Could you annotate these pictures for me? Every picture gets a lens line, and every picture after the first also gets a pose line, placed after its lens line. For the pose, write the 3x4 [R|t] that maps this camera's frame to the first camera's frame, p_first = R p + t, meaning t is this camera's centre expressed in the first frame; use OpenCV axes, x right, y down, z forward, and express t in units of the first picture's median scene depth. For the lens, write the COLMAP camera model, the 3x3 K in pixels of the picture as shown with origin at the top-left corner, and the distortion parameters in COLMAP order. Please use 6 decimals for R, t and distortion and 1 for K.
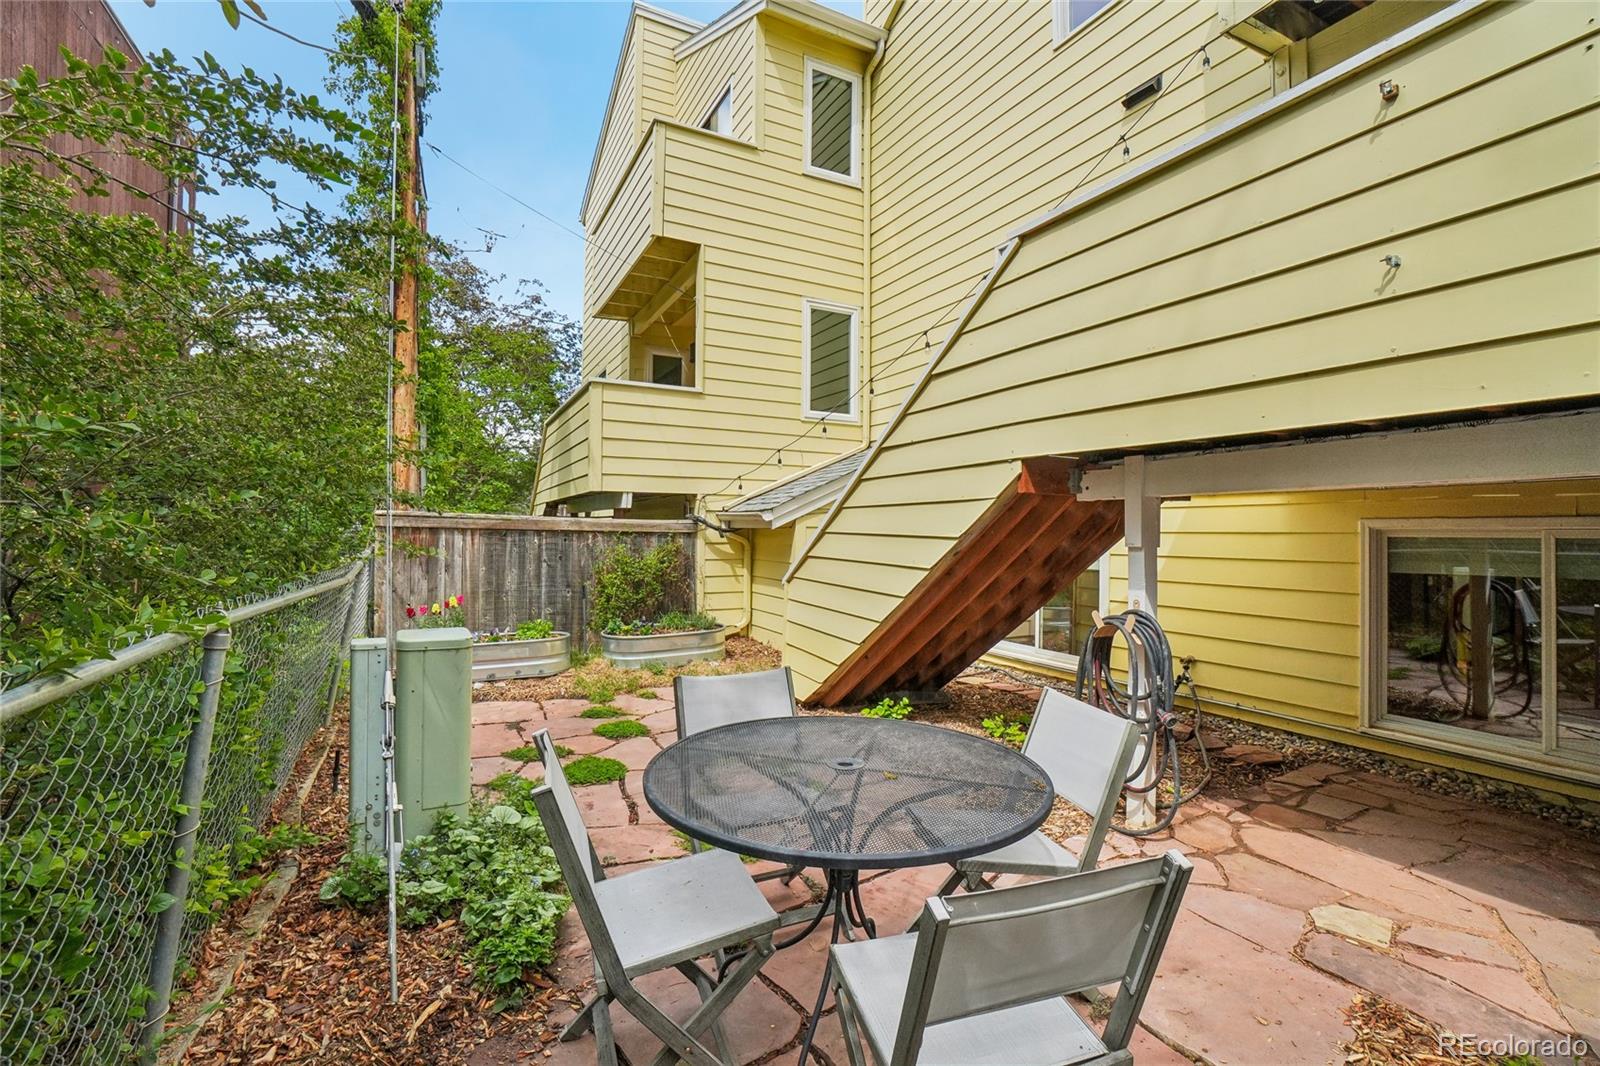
lens RADIAL K [[714.3, 0, 792.9], [0, 714.3, 532.3], [0, 0, 1]] dist [-0.062909, 0.022838]
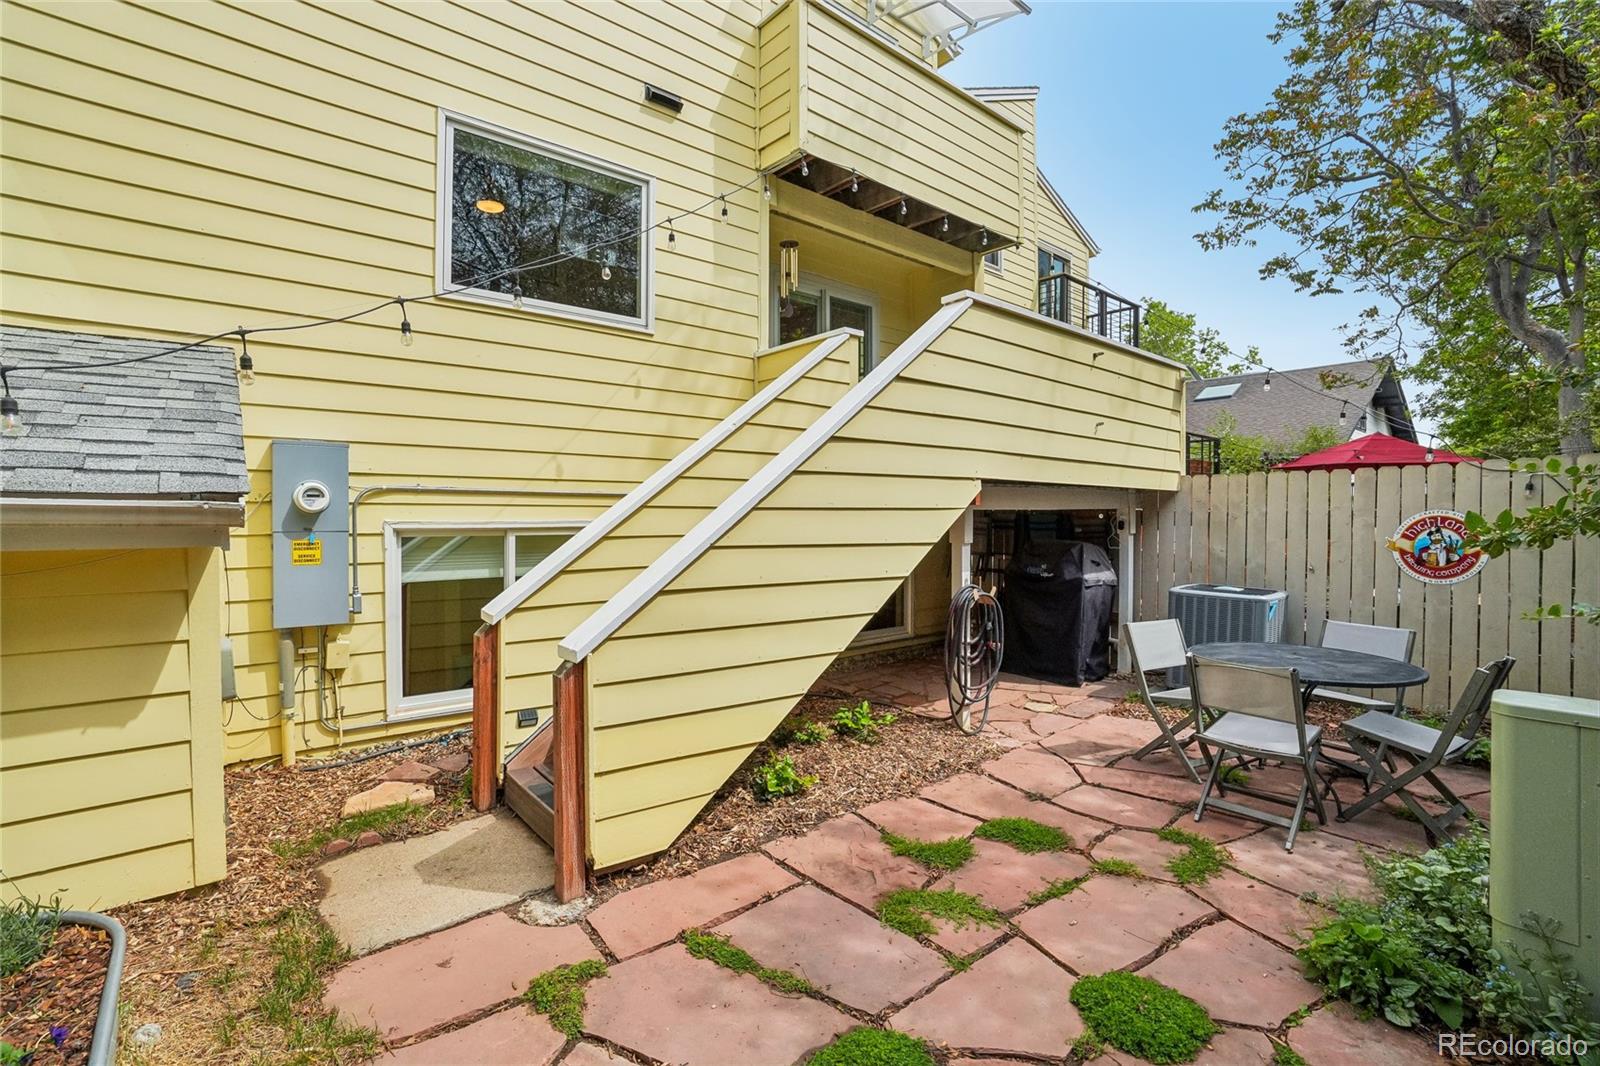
lens RADIAL K [[714.3, 0, 792.9], [0, 714.3, 532.3], [0, 0, 1]] dist [-0.062909, 0.022838]
pose [[-0.227419, -0.030809, 0.973309, -0.849655], [-0.001401, 0.999509, 0.031311, -0.046811], [-0.973796, 0.005757, -0.227351, 1.612649]]
